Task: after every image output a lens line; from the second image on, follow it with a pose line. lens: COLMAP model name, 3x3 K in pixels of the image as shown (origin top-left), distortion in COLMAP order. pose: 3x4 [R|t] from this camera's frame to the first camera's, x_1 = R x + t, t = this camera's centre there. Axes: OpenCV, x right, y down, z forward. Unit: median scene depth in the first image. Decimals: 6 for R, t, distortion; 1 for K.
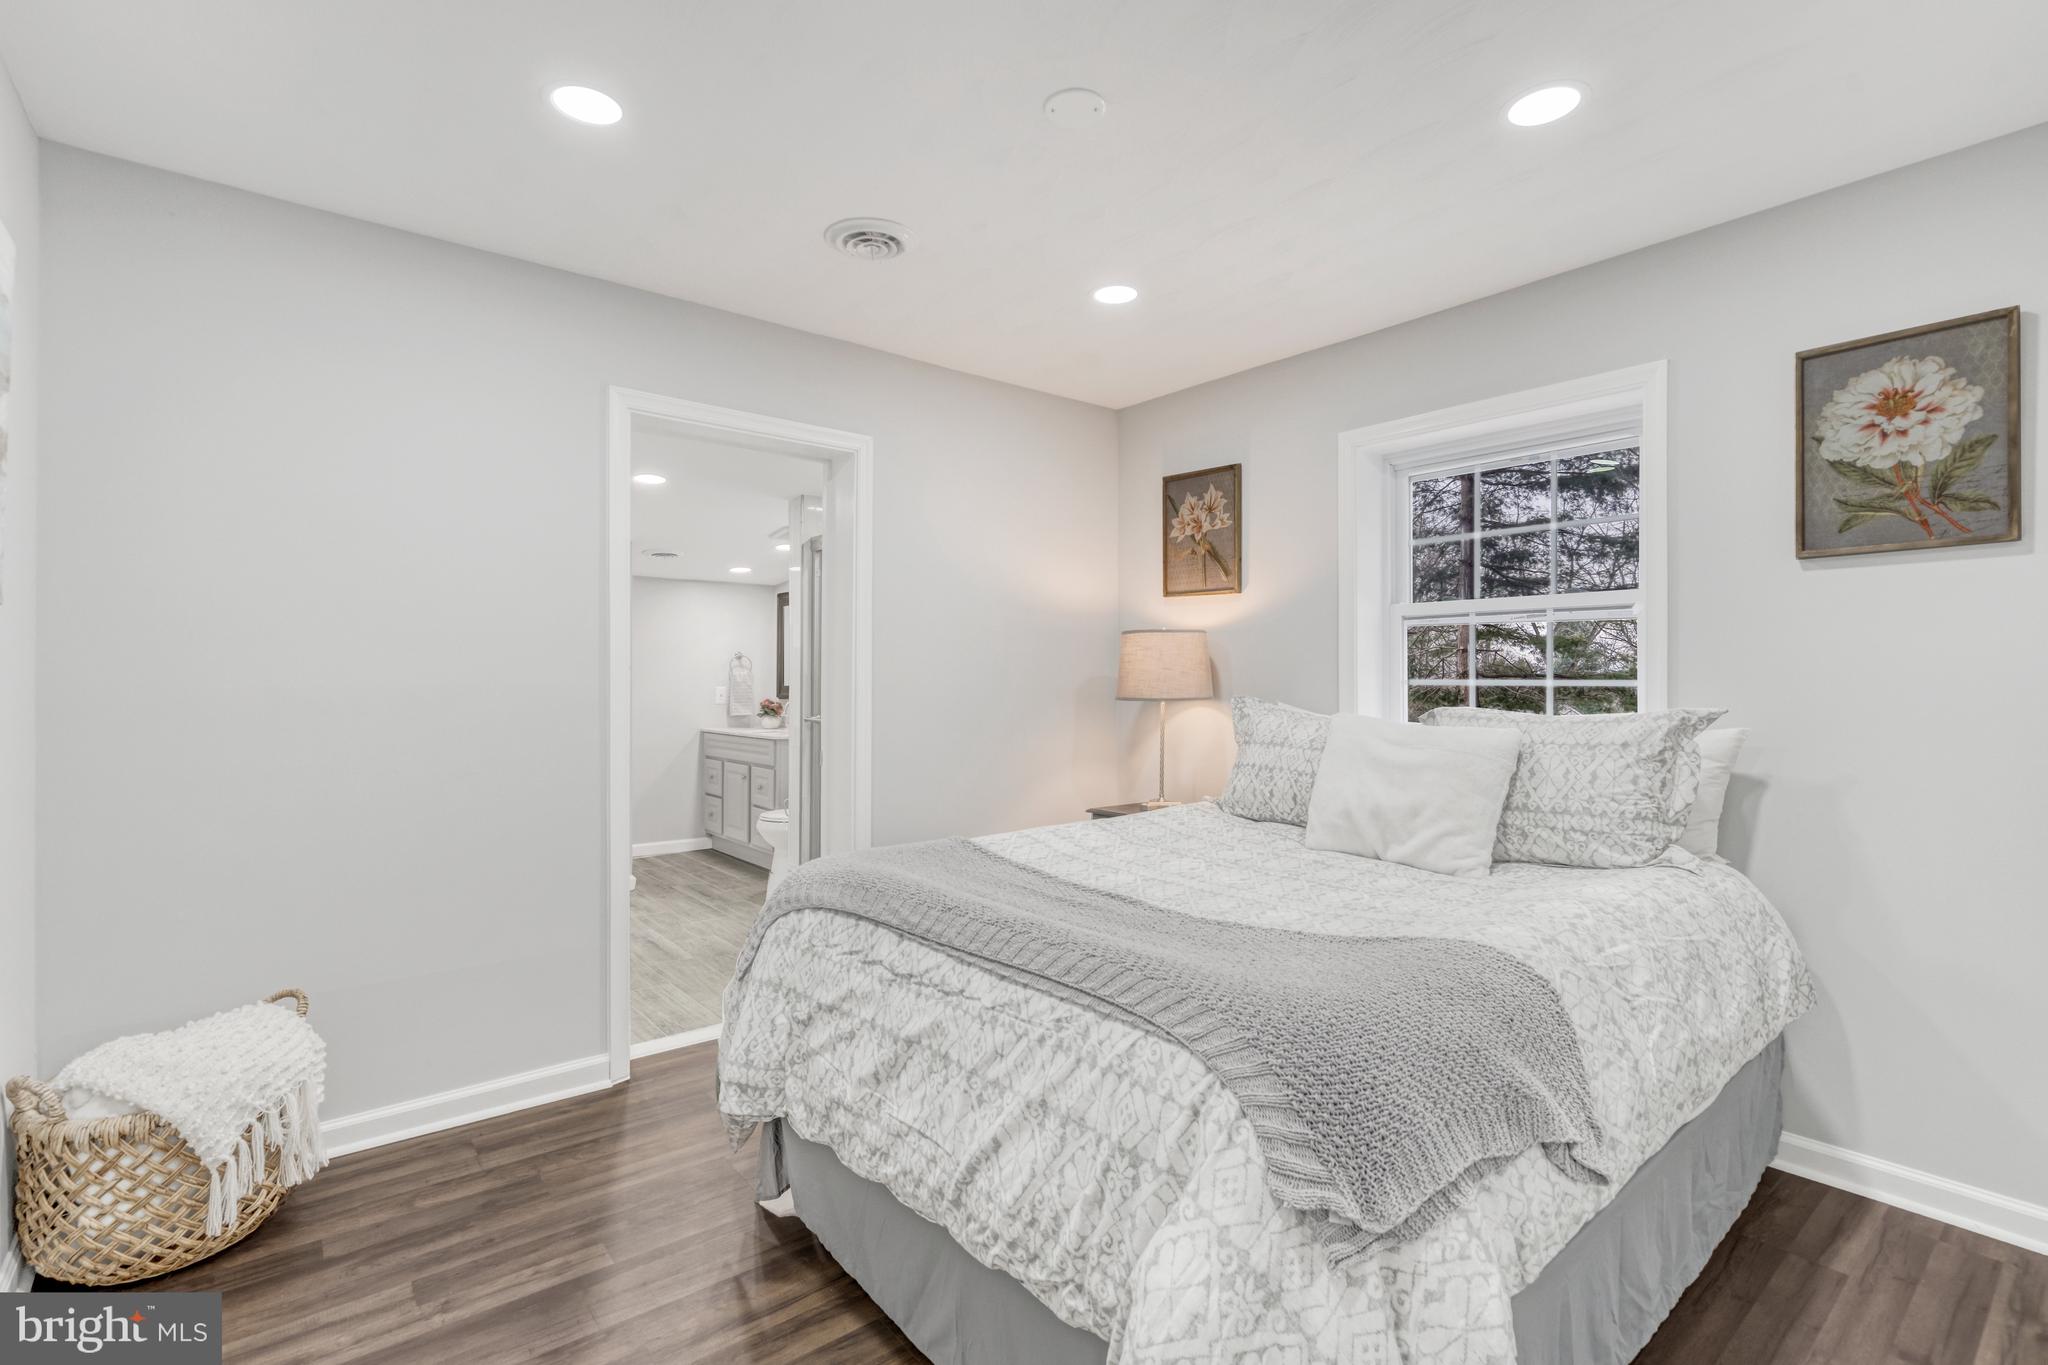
lens RADIAL K [[929.8, 0, 1022.6], [0, 929.8, 662.8], [0, 0, 1]] dist [-0.005912, 0.000442]
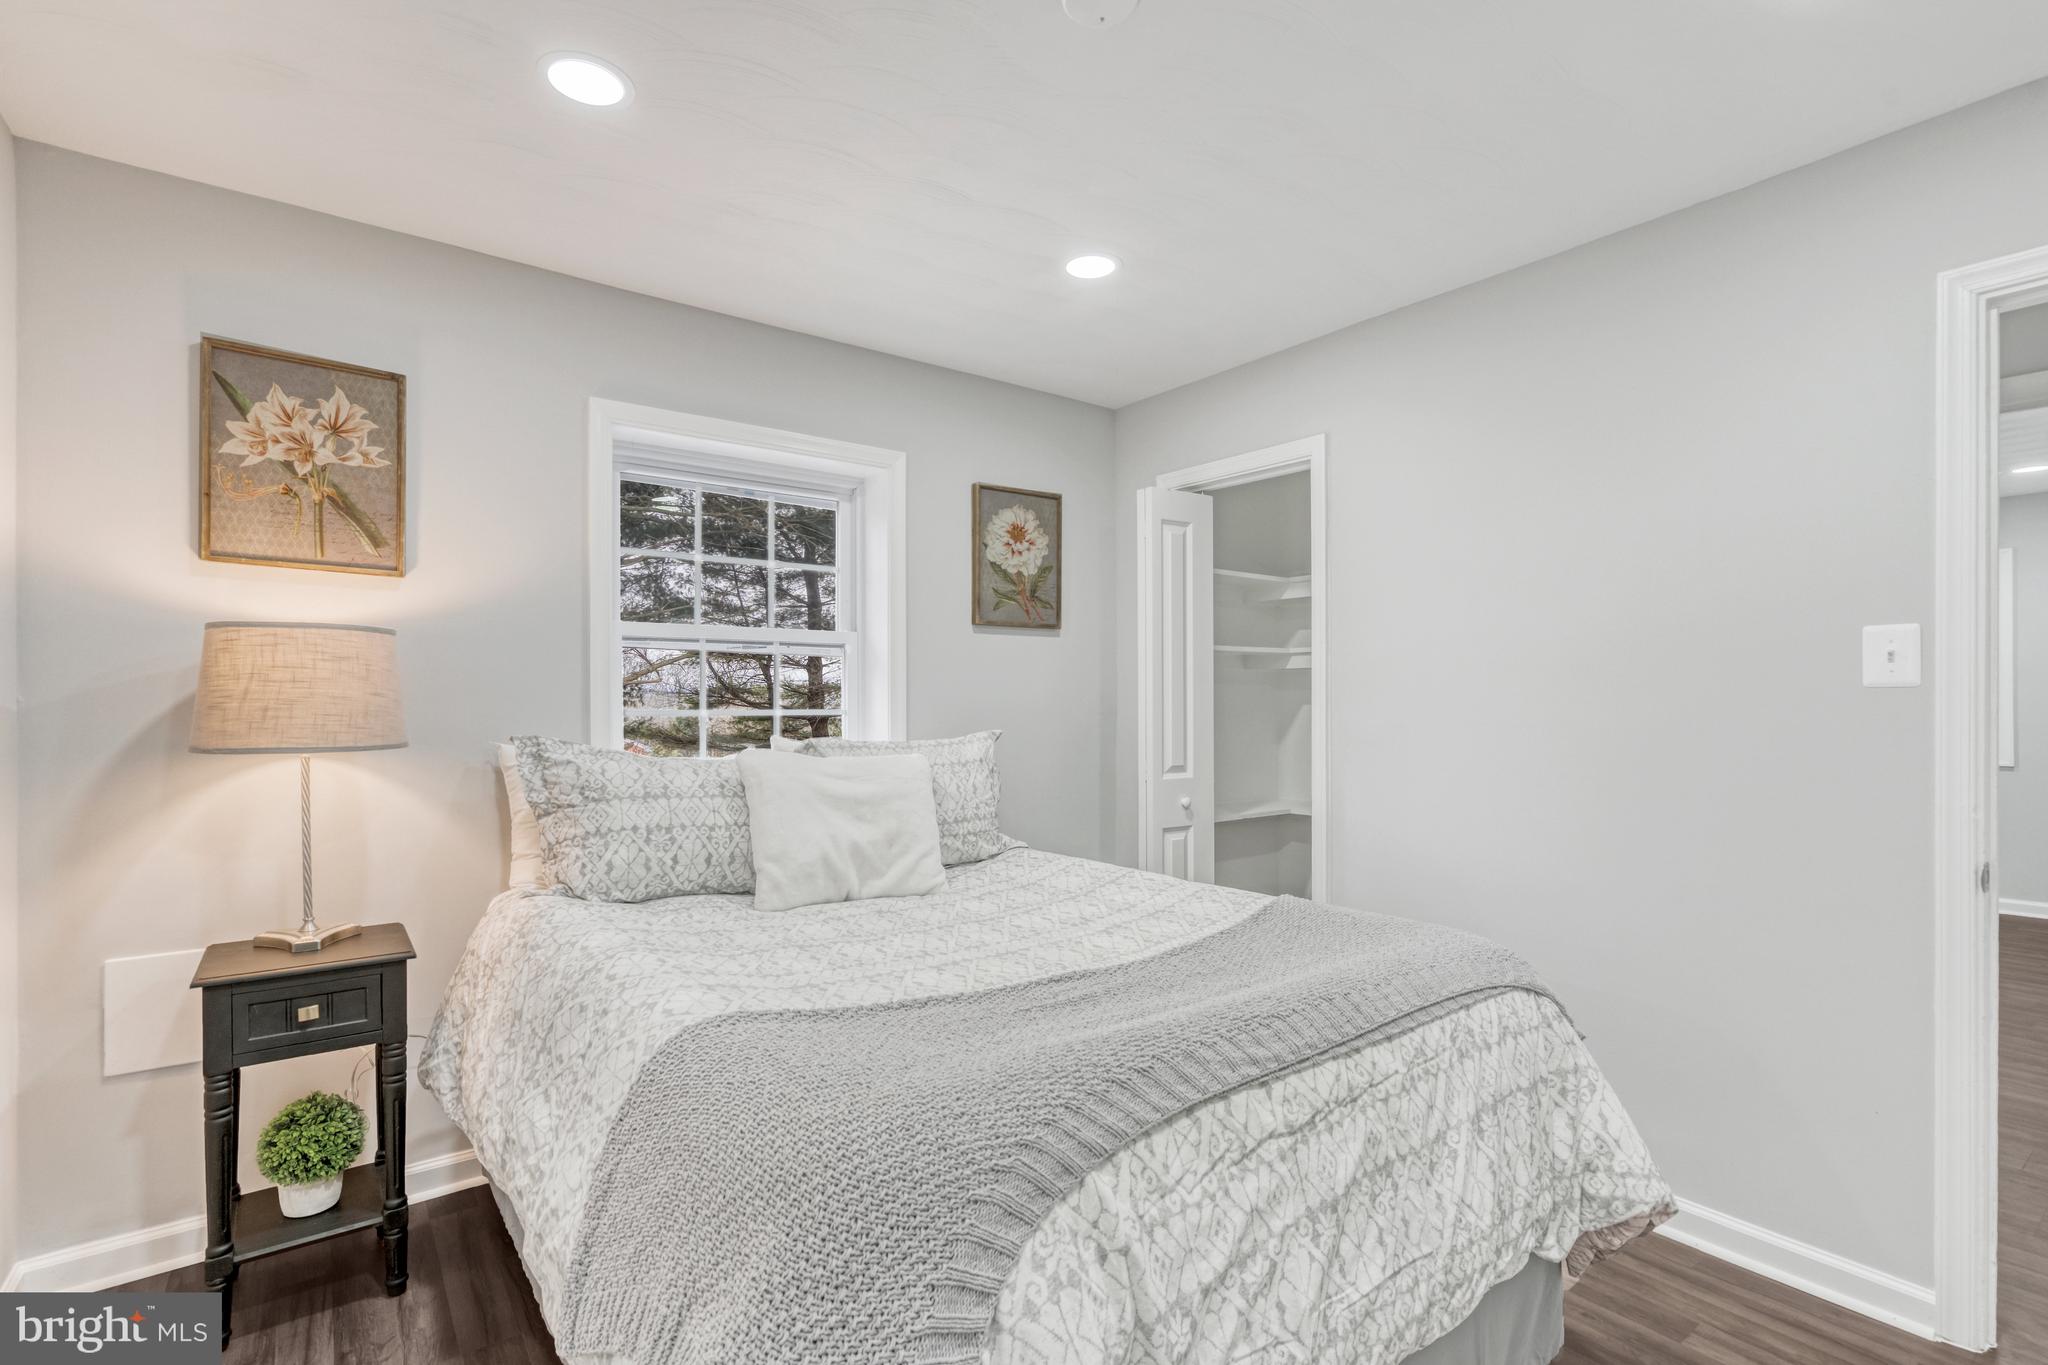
lens RADIAL K [[955.9, 0, 1024.0], [0, 955.9, 682.5], [0, 0, 1]] dist [-0.001016, 0.000423]
pose [[0.045379, 0.020253, 0.998765, -0.659503], [-0.016761, 0.999669, -0.019509, 0.005850], [-0.998829, -0.015855, 0.045703, 0.877469]]
